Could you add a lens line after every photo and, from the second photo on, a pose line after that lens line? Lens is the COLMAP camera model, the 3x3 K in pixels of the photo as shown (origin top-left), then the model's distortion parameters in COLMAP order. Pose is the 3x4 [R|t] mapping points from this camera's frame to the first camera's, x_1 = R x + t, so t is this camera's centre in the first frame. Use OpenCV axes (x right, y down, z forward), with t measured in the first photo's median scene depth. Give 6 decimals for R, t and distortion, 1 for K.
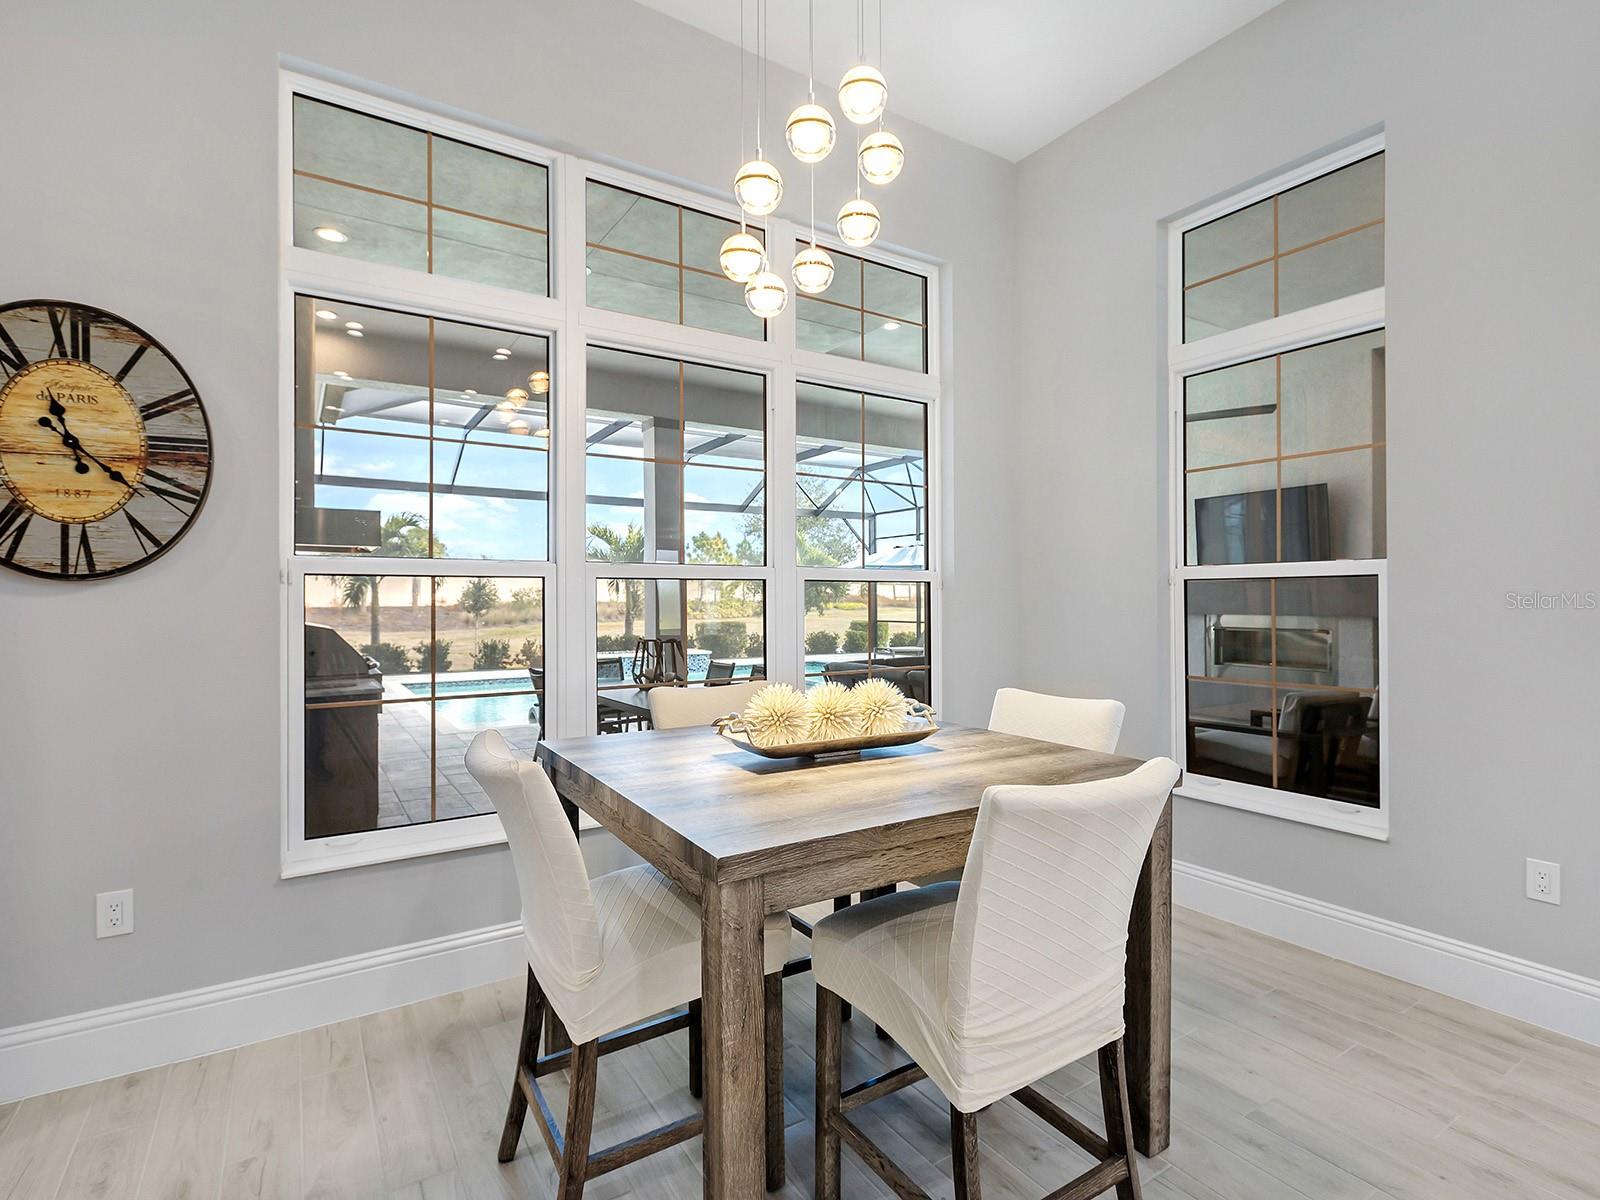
lens RADIAL K [[790.2, 0, 803.3], [0, 790.2, 598.3], [0, 0, 1]] dist [-0.002303, -0.000733]
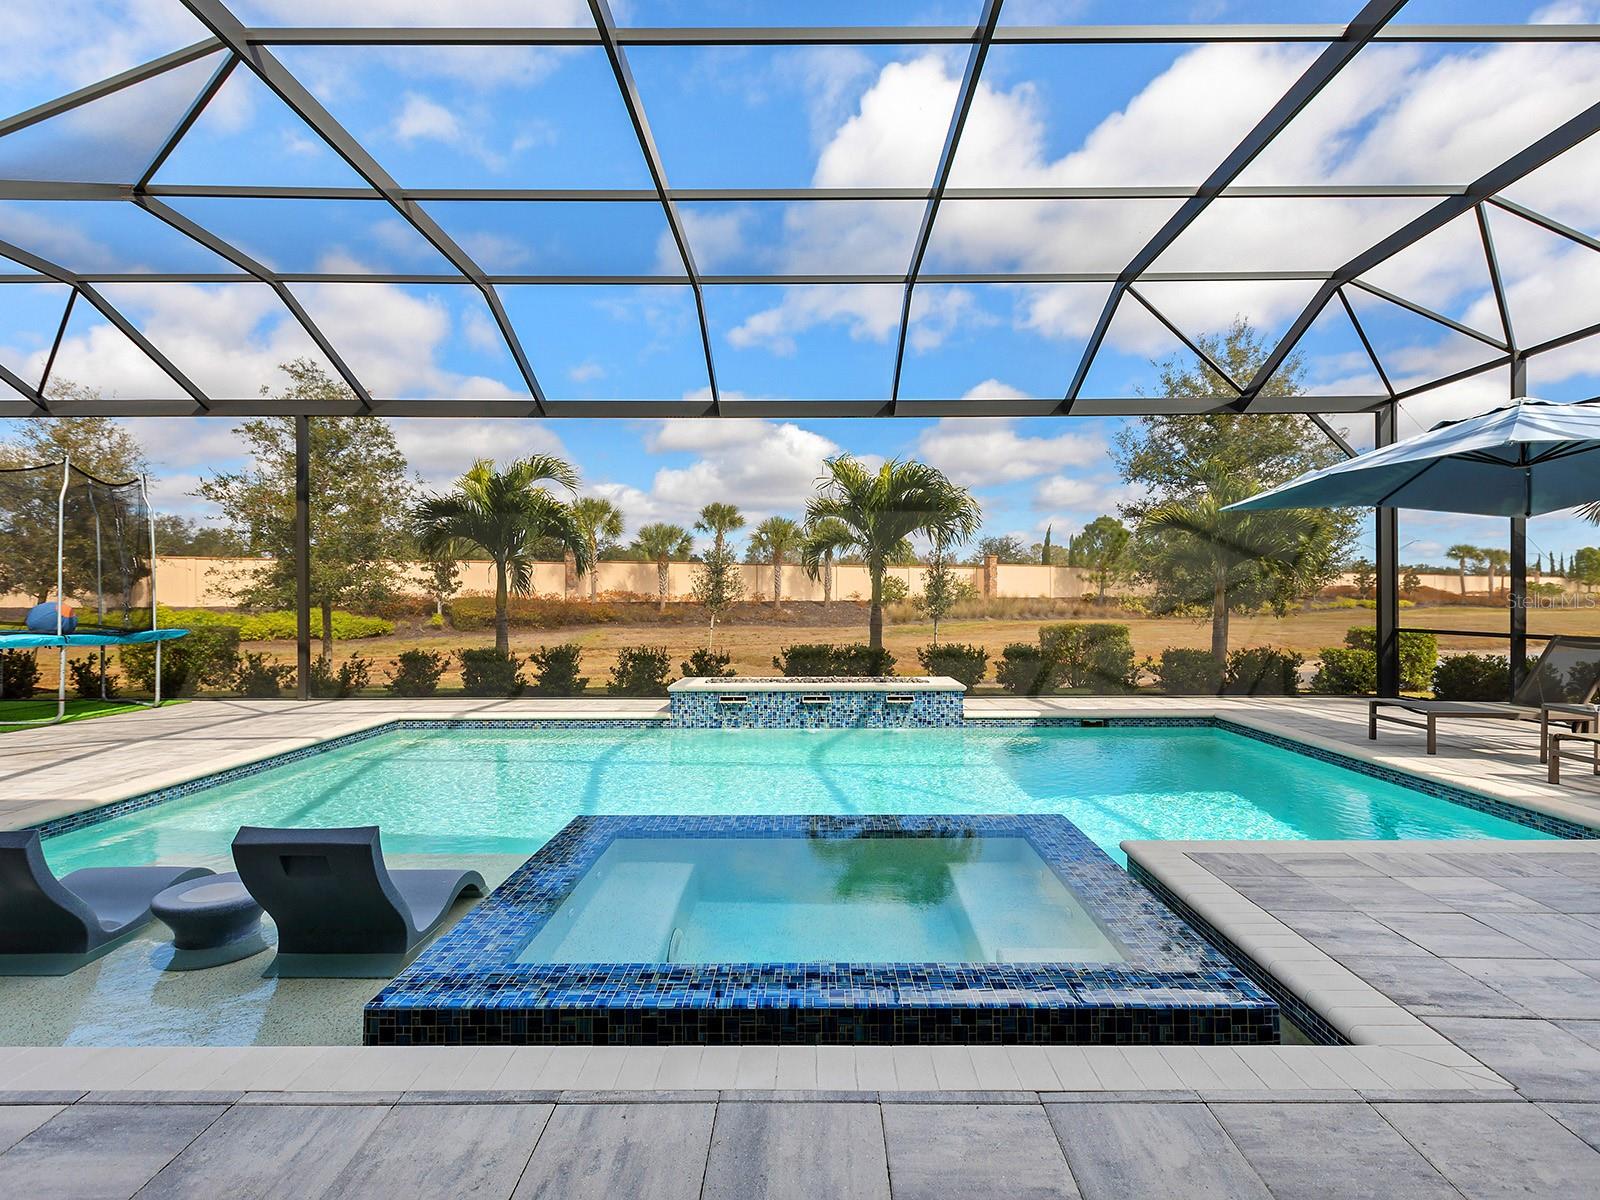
lens RADIAL K [[803.6, 0, 817.4], [0, 803.6, 596.9], [0, 0, 1]] dist [0.001252, -0.000152]
pose [[0.845457, 0.001259, -0.534043, 0.566181], [-0.000232, 0.999998, 0.001989, 0.083533], [0.534044, -0.001558, 0.845455, 4.169986]]
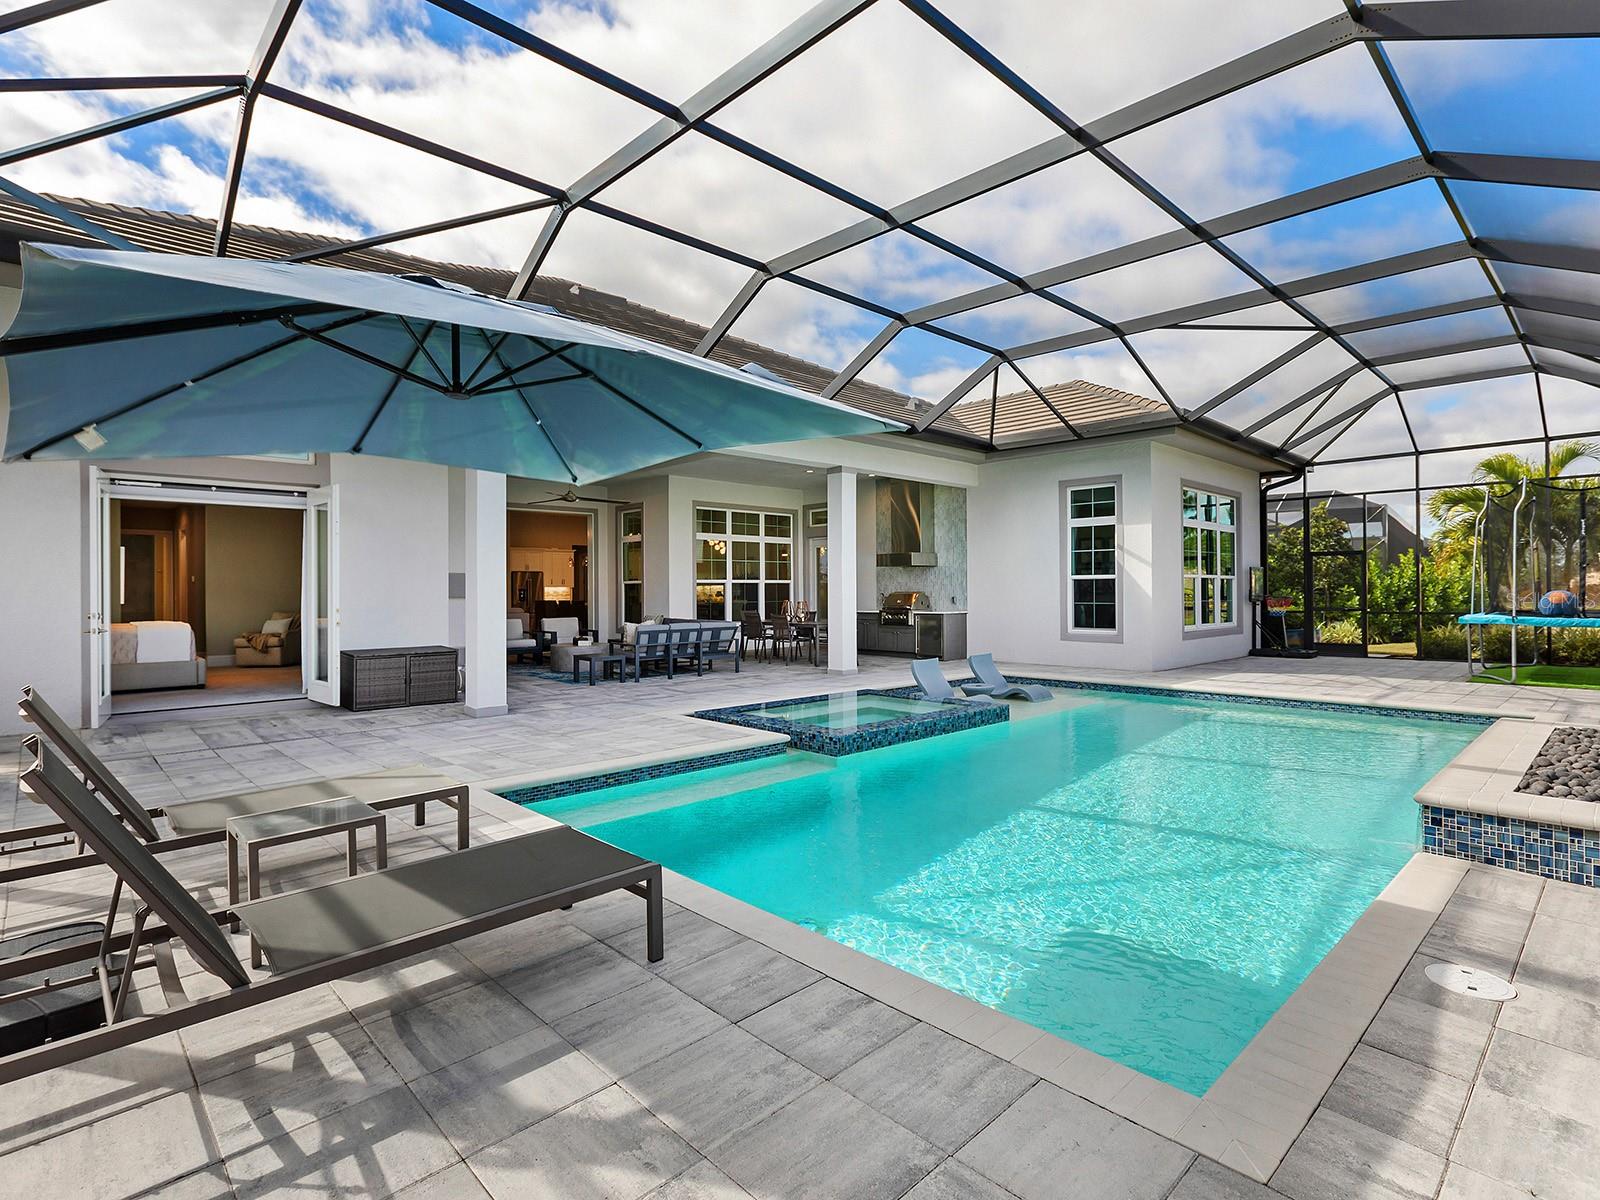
lens RADIAL K [[804.1, 0, 806.8], [0, 804.1, 589.1], [0, 0, 1]] dist [-0.003165, -0.000322]
pose [[-0.980464, 0.008724, -0.196506, 0.758946], [0.010094, 0.999931, -0.005974, 0.078870], [0.196440, -0.007841, -0.980485, 9.258203]]
